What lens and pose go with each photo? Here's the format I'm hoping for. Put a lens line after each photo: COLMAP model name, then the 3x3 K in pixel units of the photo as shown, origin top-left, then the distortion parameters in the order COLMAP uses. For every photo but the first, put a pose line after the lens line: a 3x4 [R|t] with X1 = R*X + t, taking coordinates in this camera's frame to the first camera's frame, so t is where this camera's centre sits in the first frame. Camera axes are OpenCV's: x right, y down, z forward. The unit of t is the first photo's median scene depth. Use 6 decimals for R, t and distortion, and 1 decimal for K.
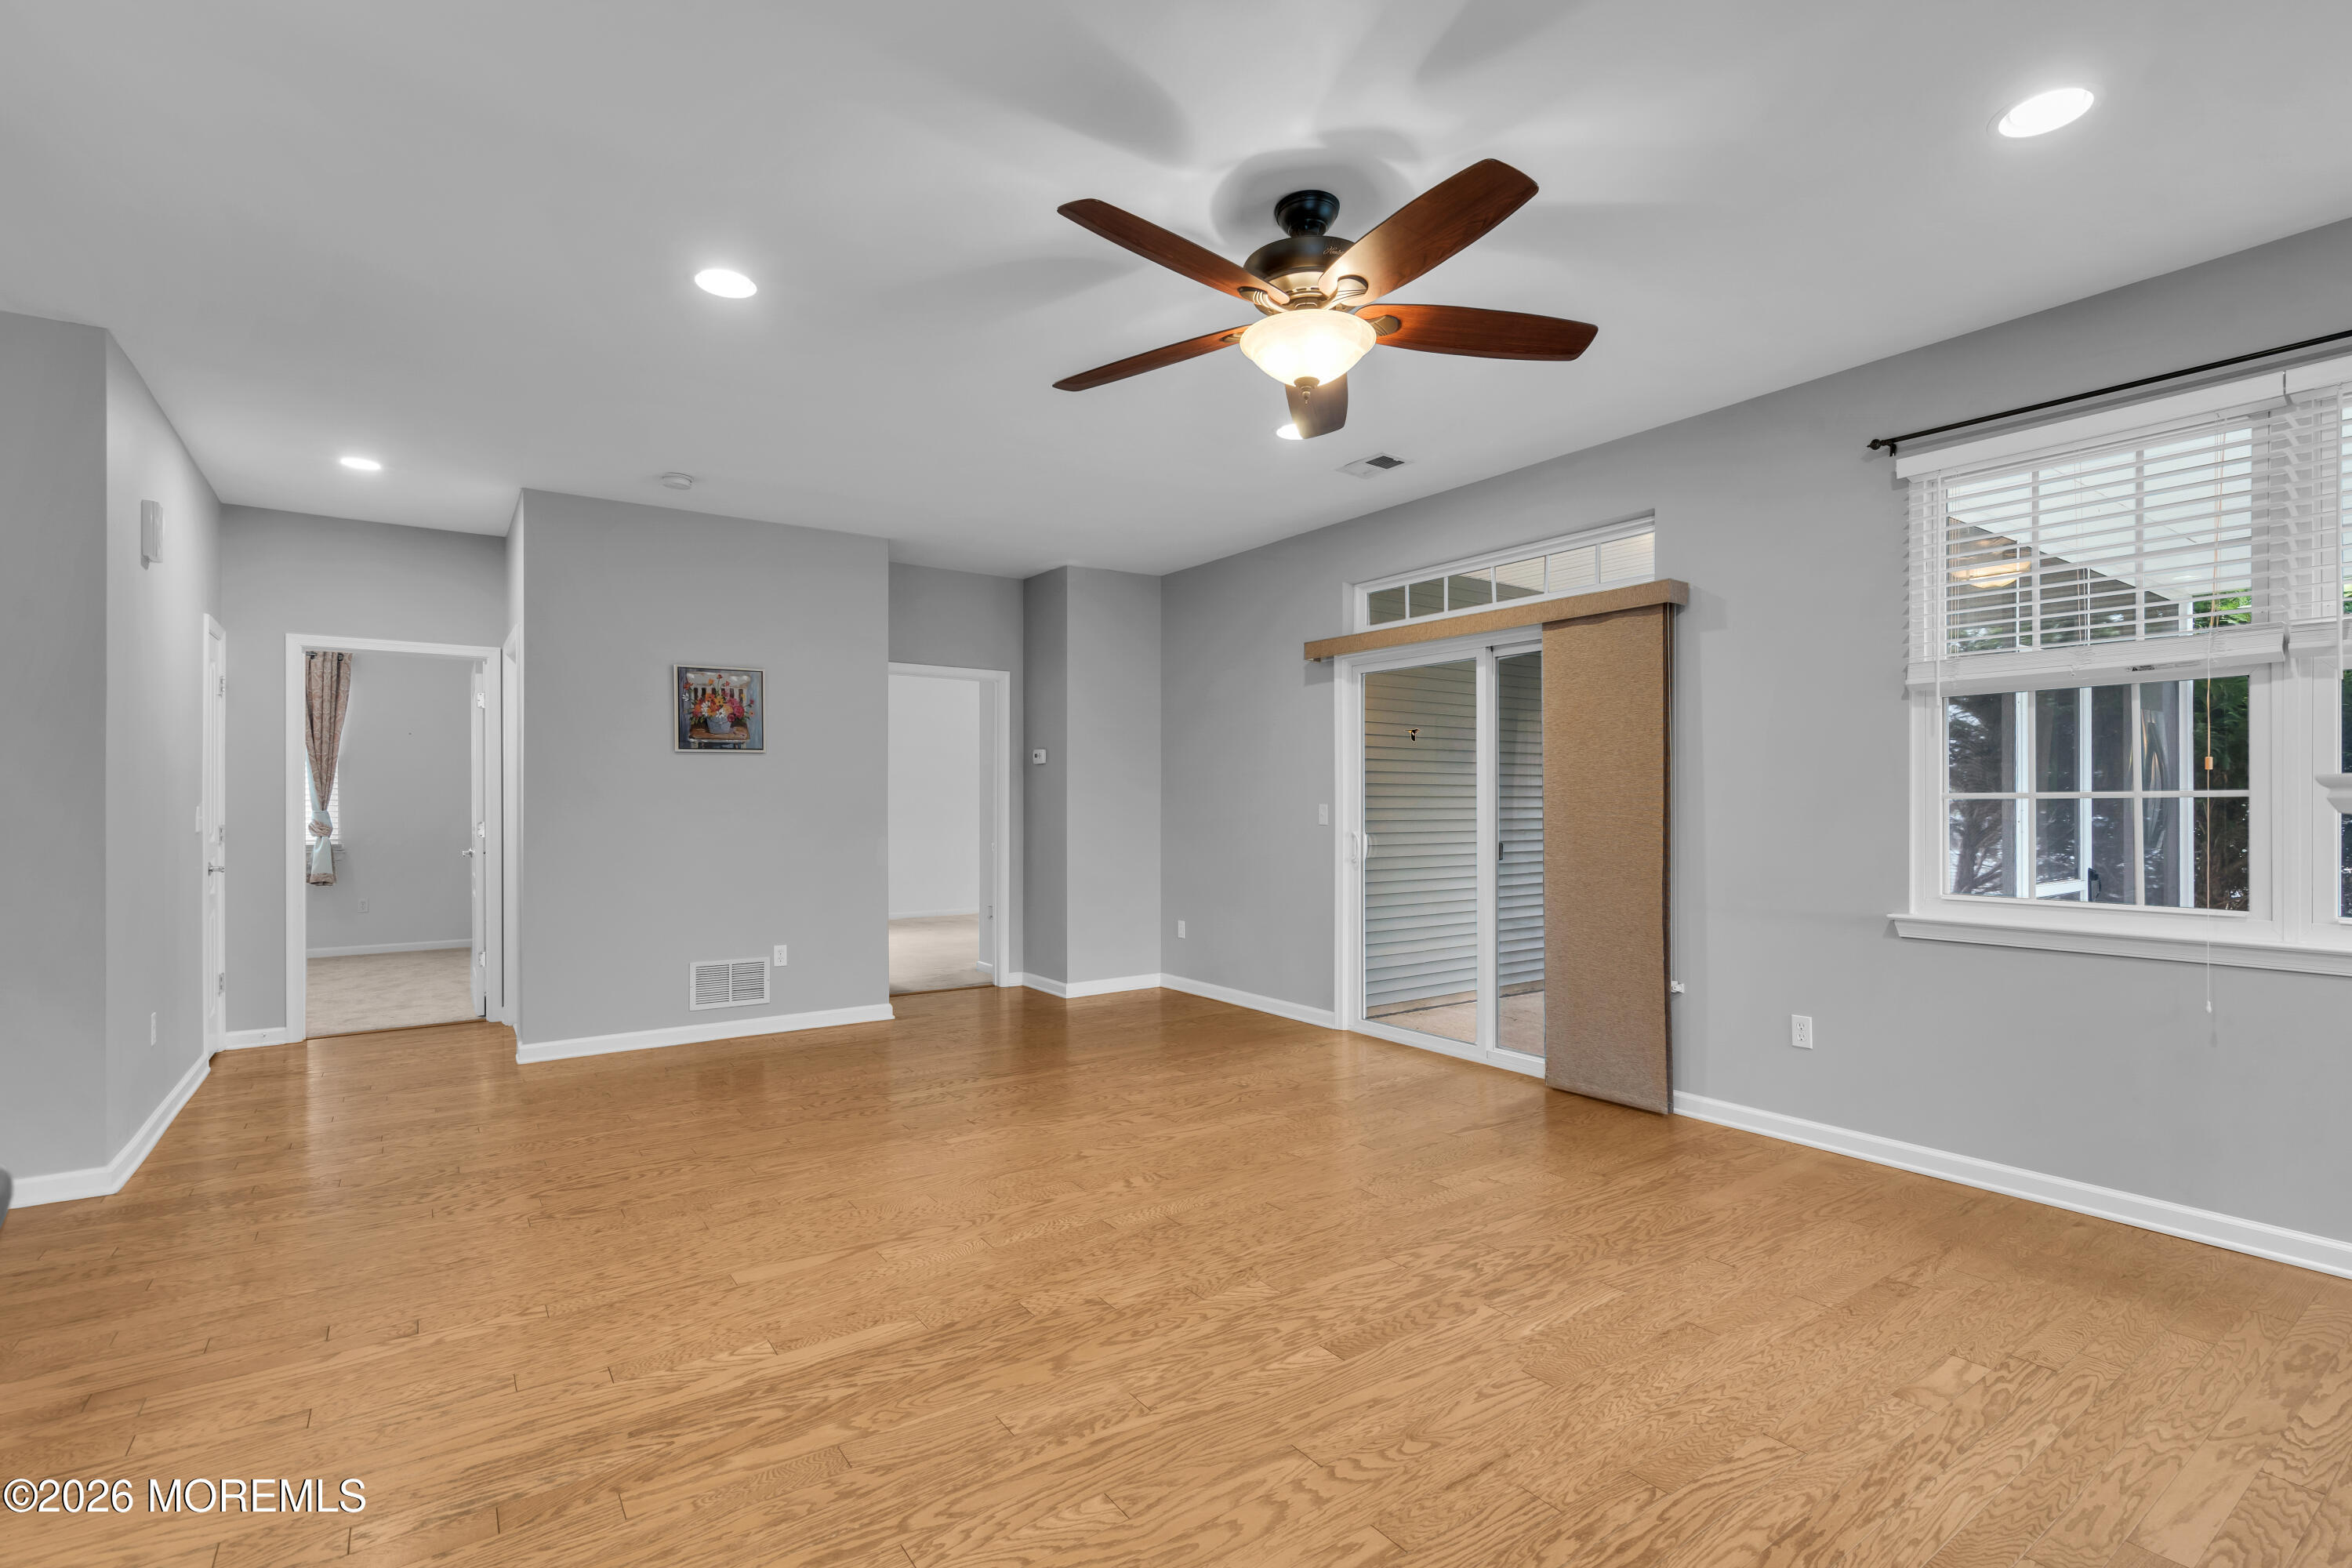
lens RADIAL K [[1077.6, 0, 1167.5], [0, 1077.6, 800.9], [0, 0, 1]] dist [-0.005718, 0.003750]
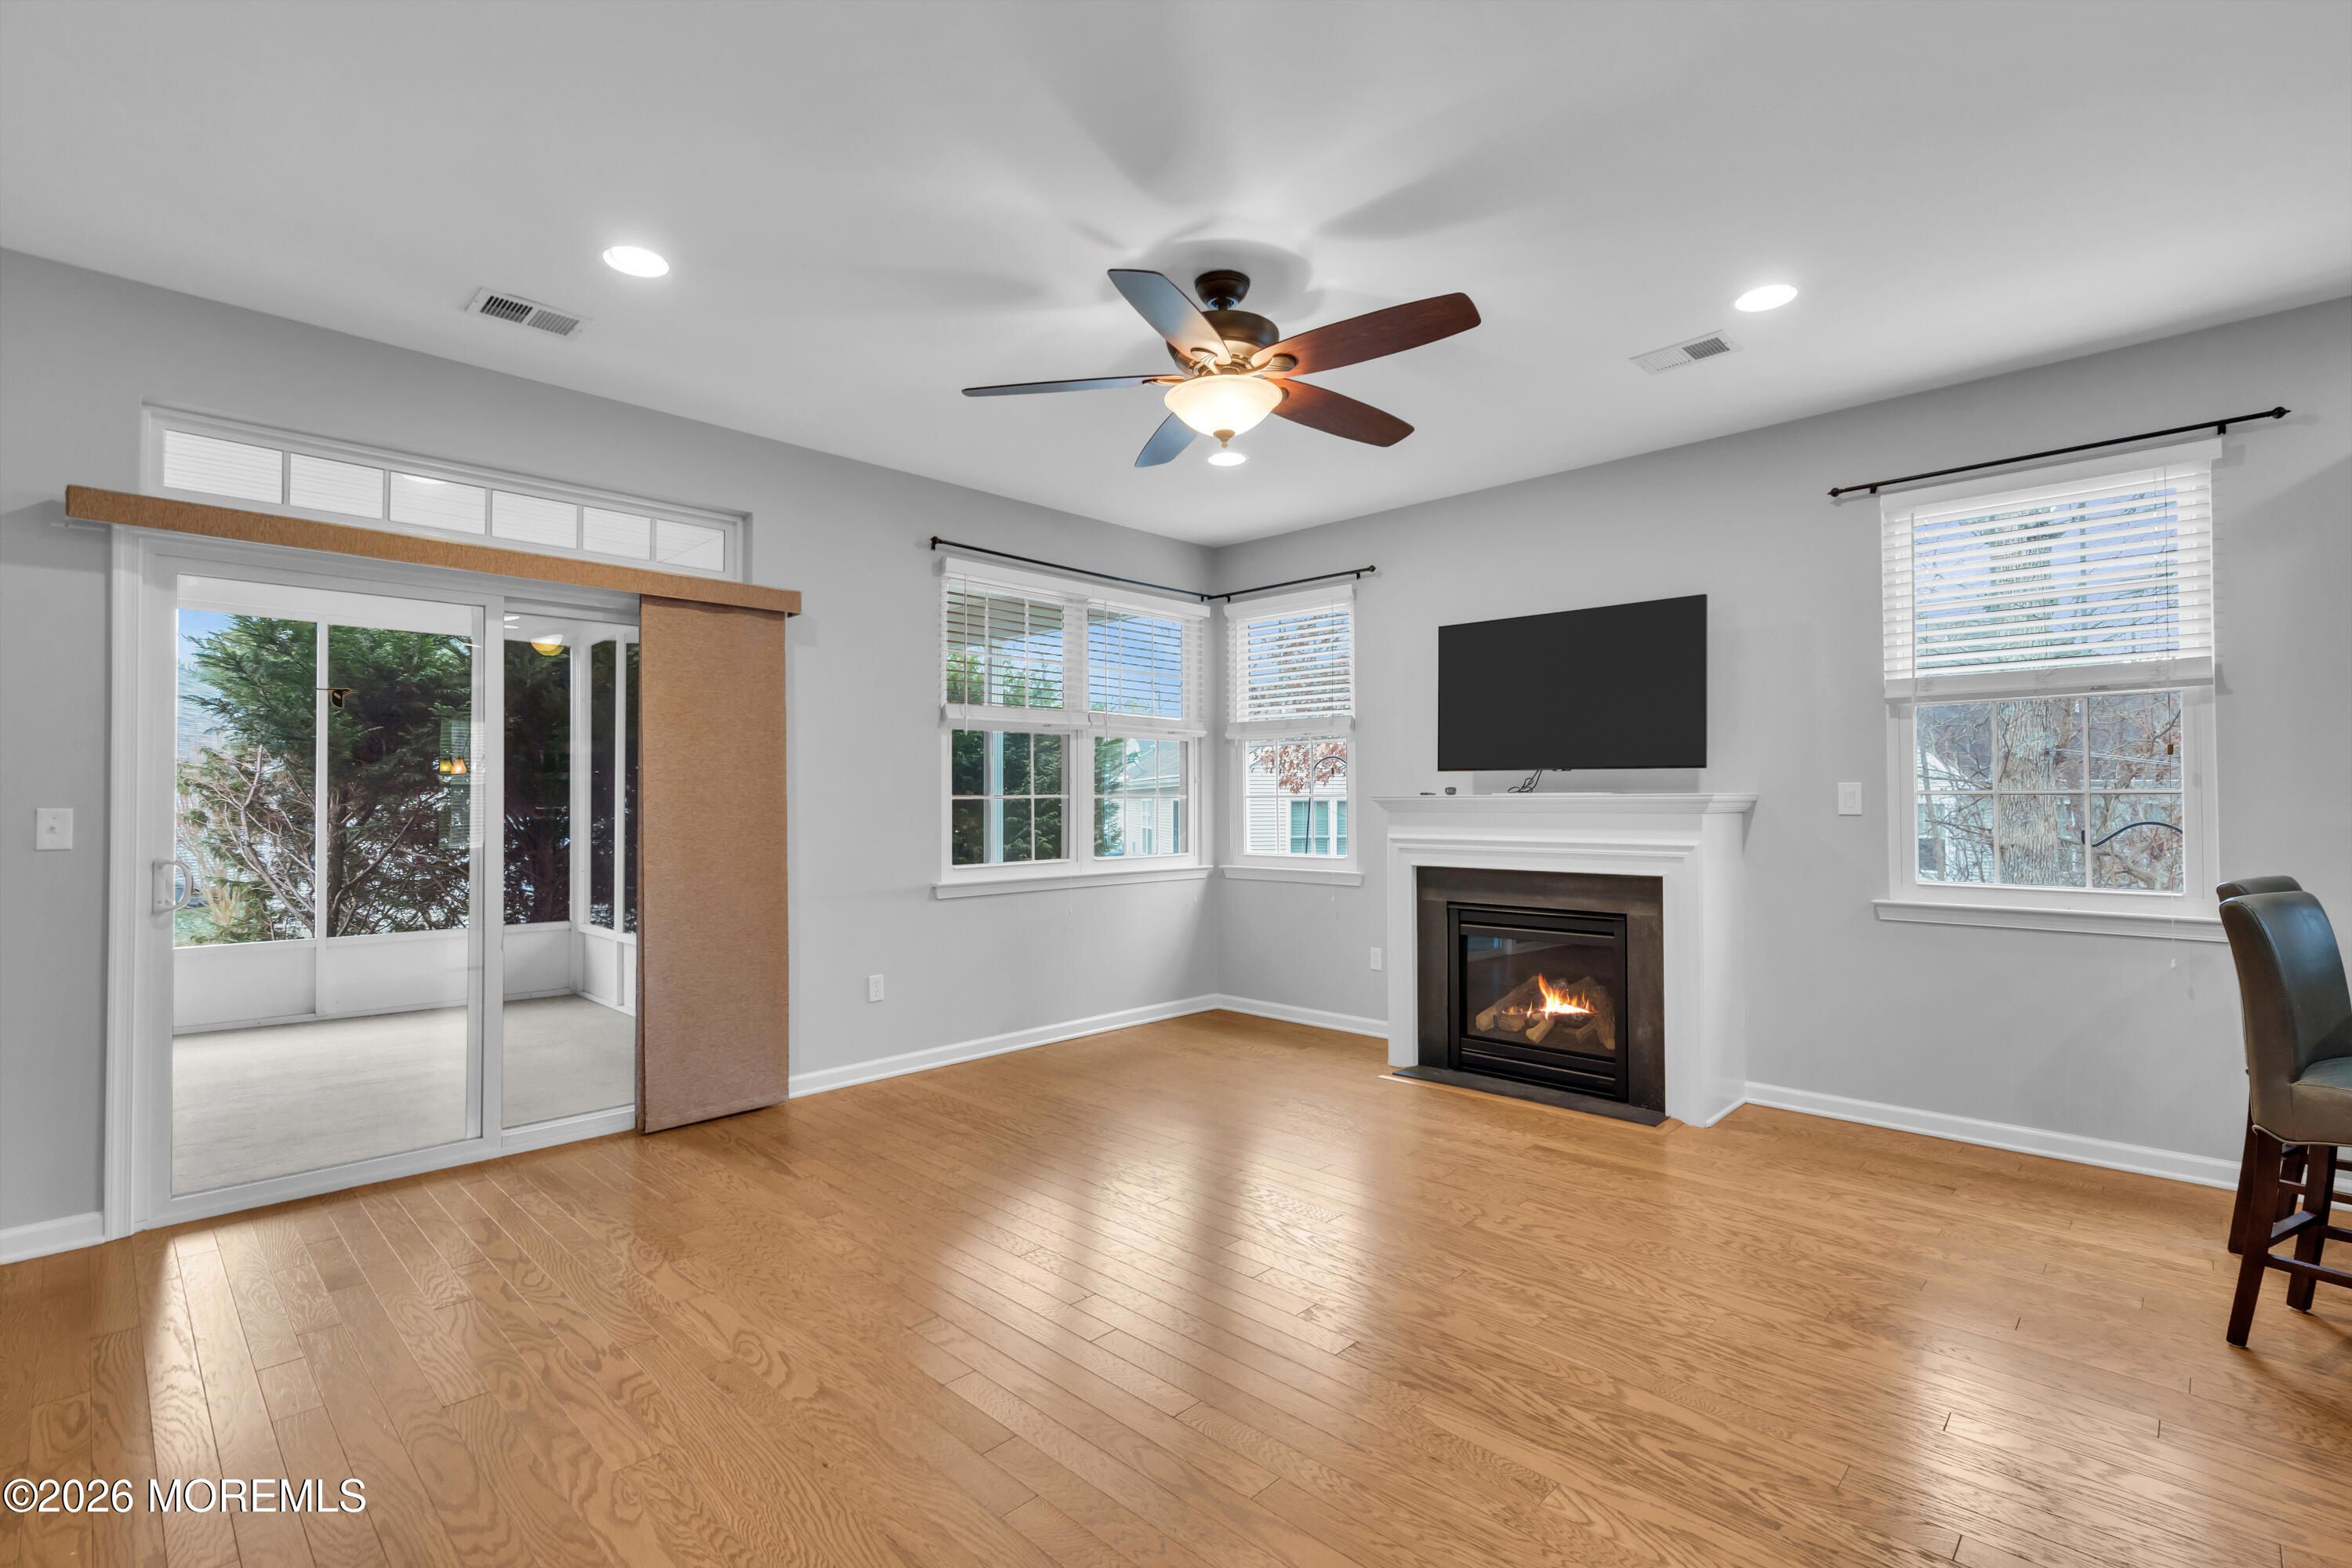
lens RADIAL K [[1077.6, 0, 1186.1], [0, 1077.6, 778.5], [0, 0, 1]] dist [-0.005718, 0.003750]
pose [[-0.195753, 0.021558, 0.980416, -1.053378], [0.004010, 0.999768, -0.021183, 0.003403], [-0.980645, -0.000215, -0.195794, 1.360538]]
